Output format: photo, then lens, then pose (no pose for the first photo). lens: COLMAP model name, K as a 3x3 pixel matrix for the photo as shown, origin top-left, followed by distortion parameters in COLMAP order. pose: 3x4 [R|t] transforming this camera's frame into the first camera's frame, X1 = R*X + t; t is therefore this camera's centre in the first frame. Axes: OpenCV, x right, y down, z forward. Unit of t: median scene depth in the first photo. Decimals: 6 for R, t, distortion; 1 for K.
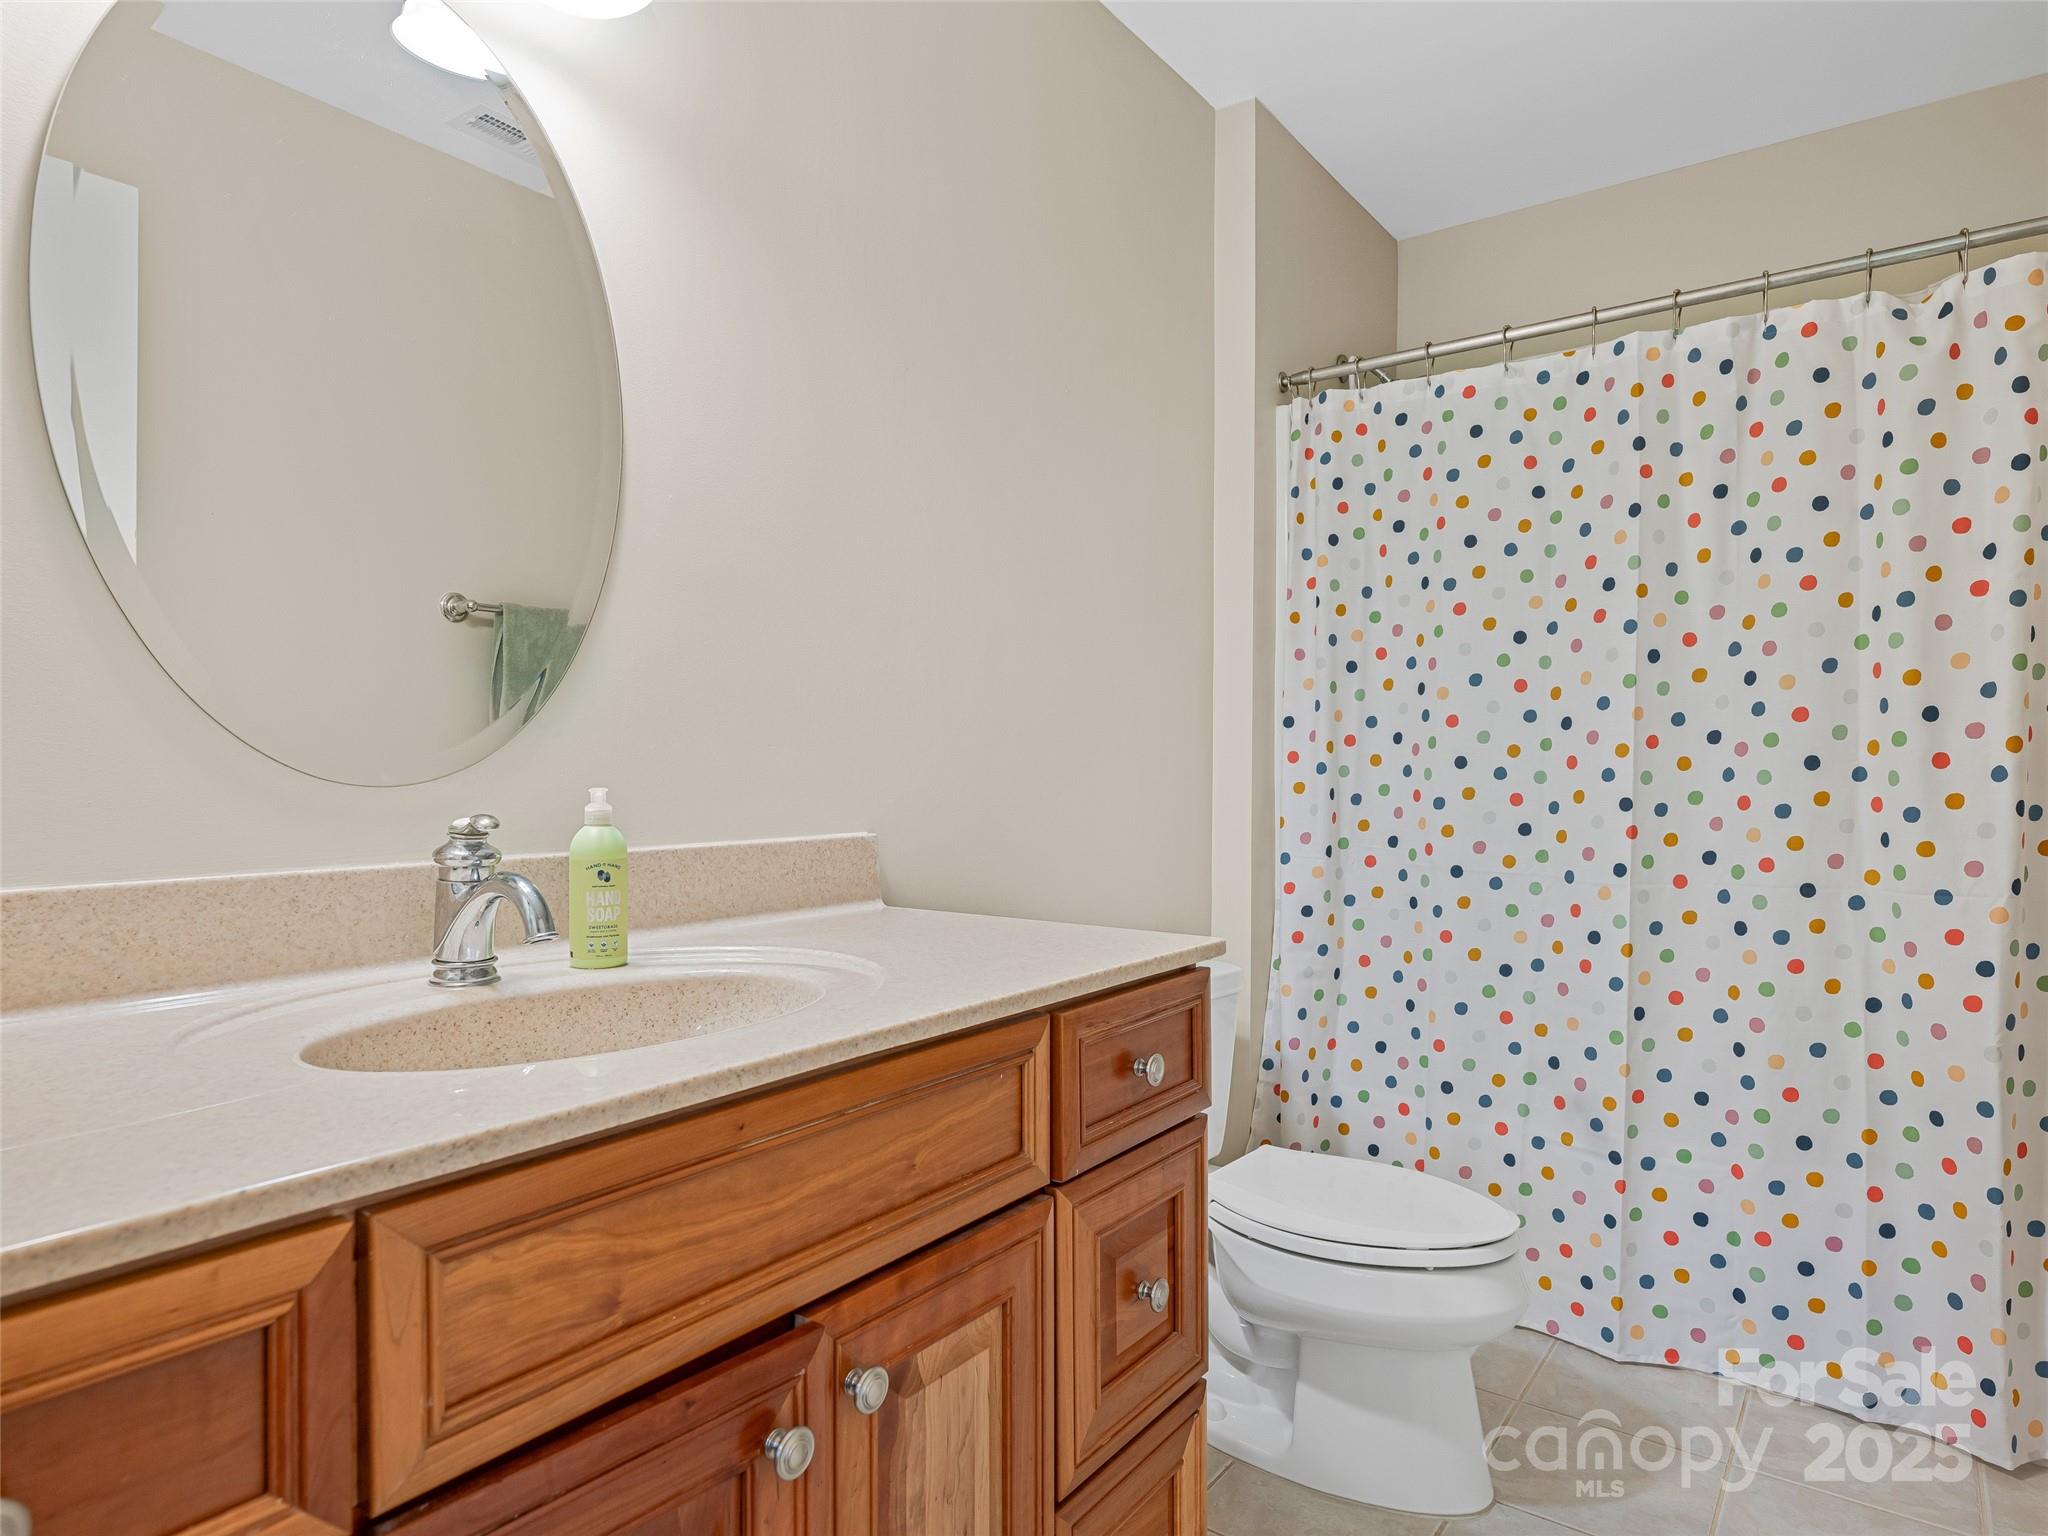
lens RADIAL K [[1254.6, 0, 1026.4], [0, 1254.6, 774.7], [0, 0, 1]] dist [0.017191, -0.000734]
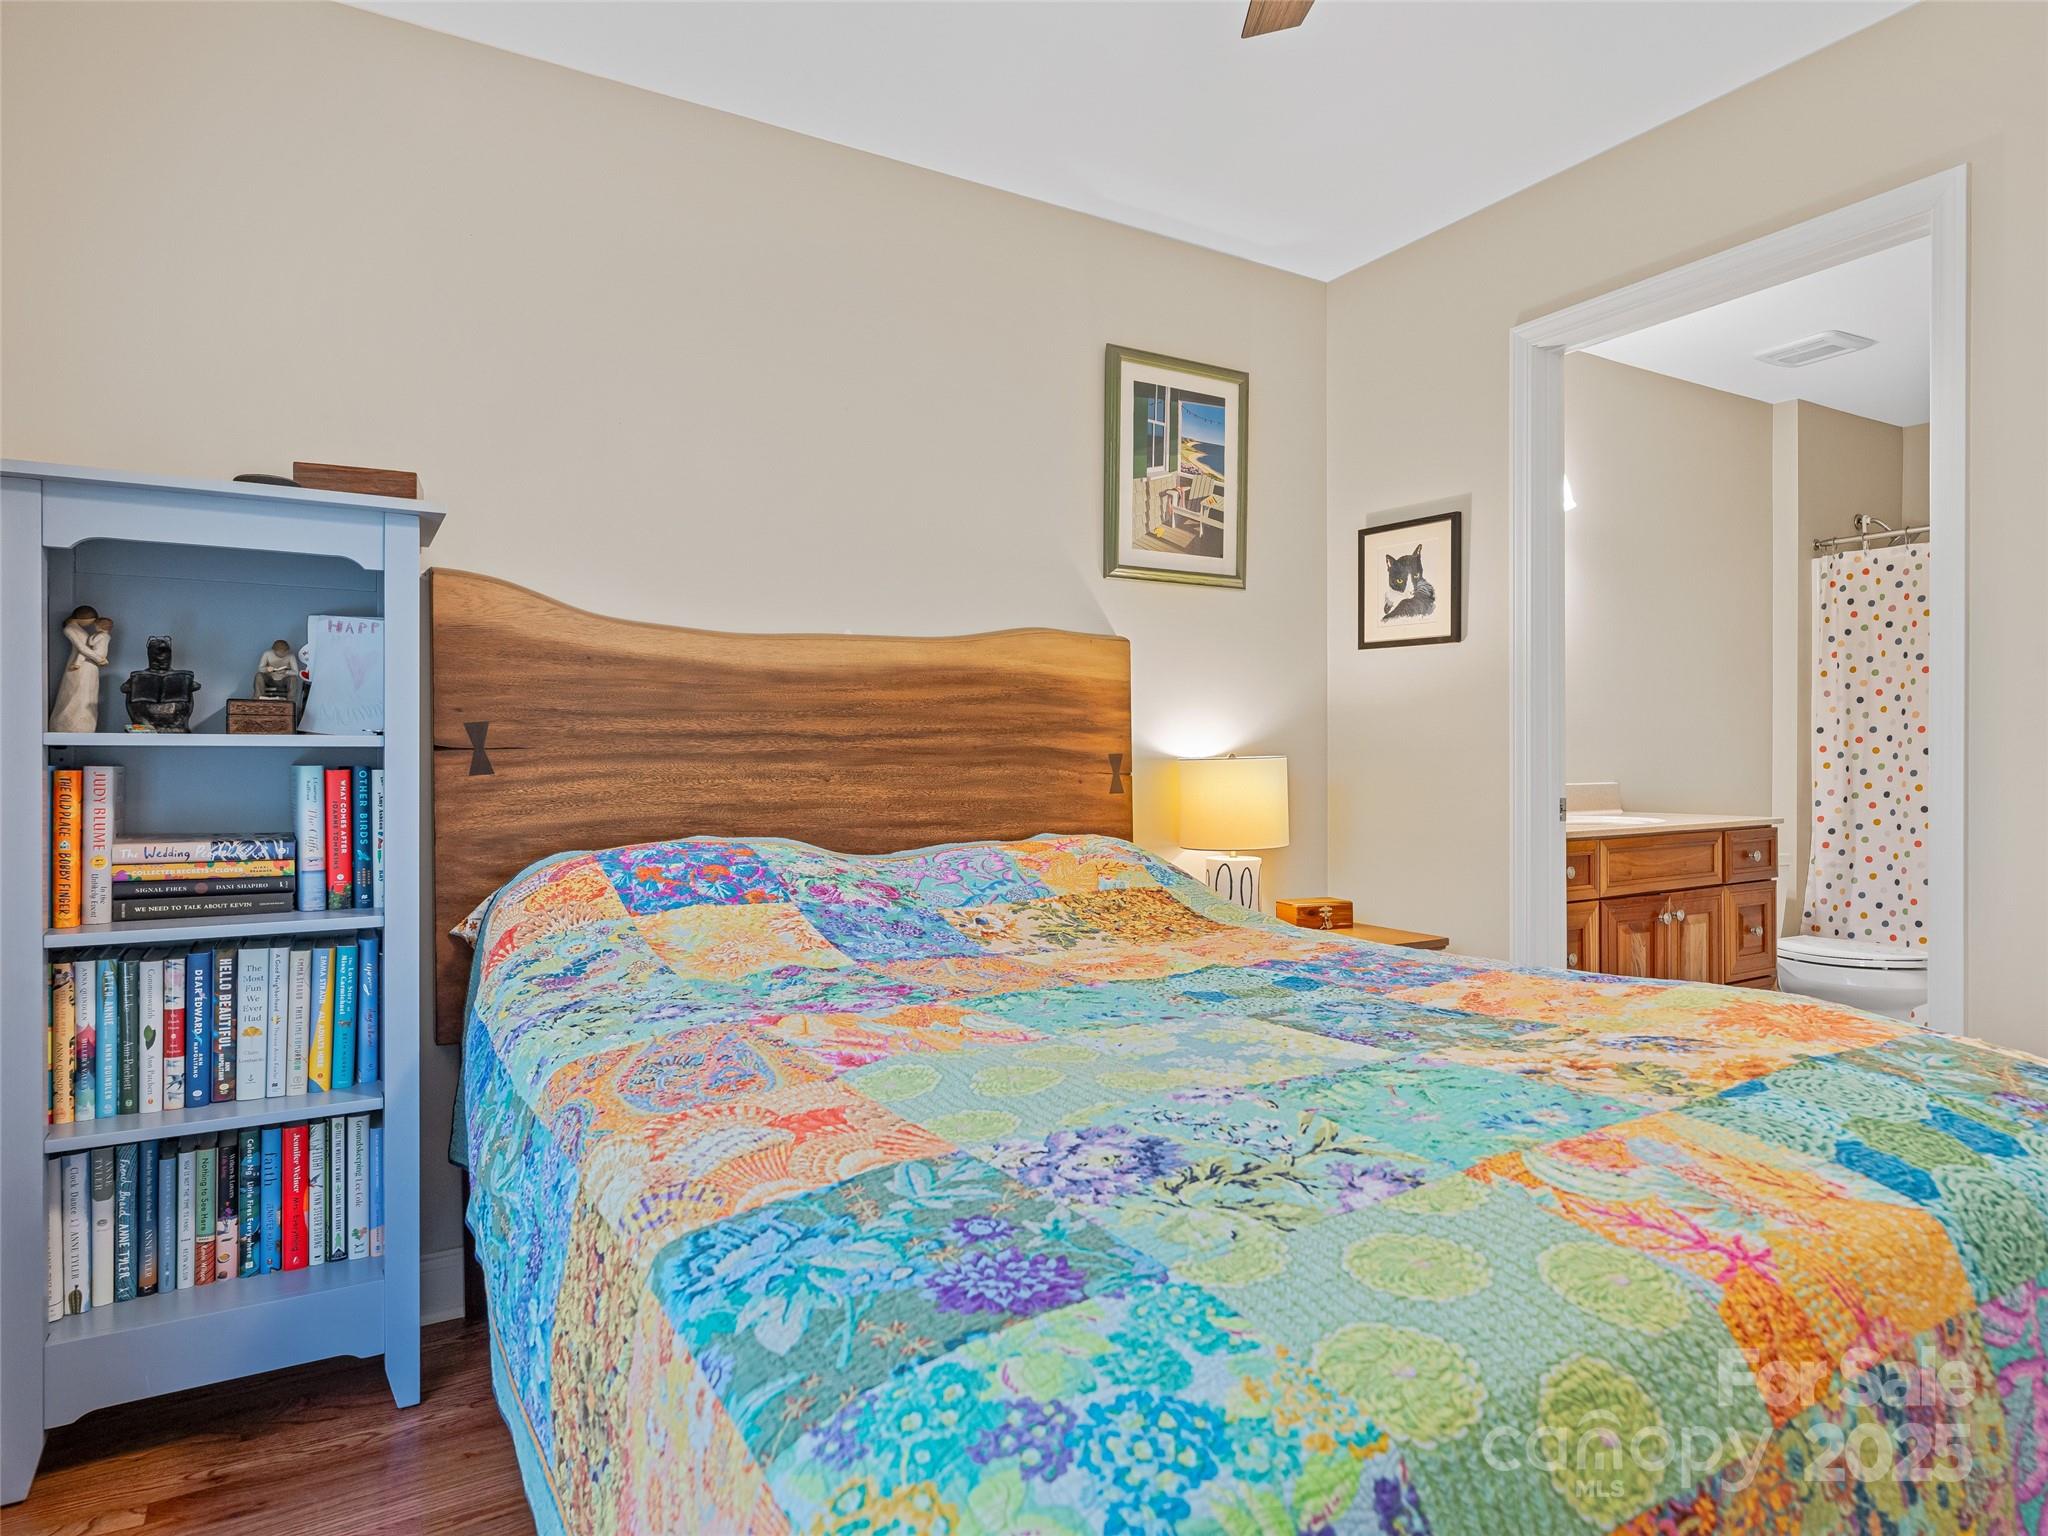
lens RADIAL K [[1254.6, 0, 1019.0], [0, 1254.6, 767.8], [0, 0, 1]] dist [0.017191, -0.000734]
pose [[0.928985, -0.003218, -0.370104, -0.204091], [0.004159, 0.999990, 0.001745, 0.005653], [0.370095, -0.003160, 0.928989, -1.194388]]
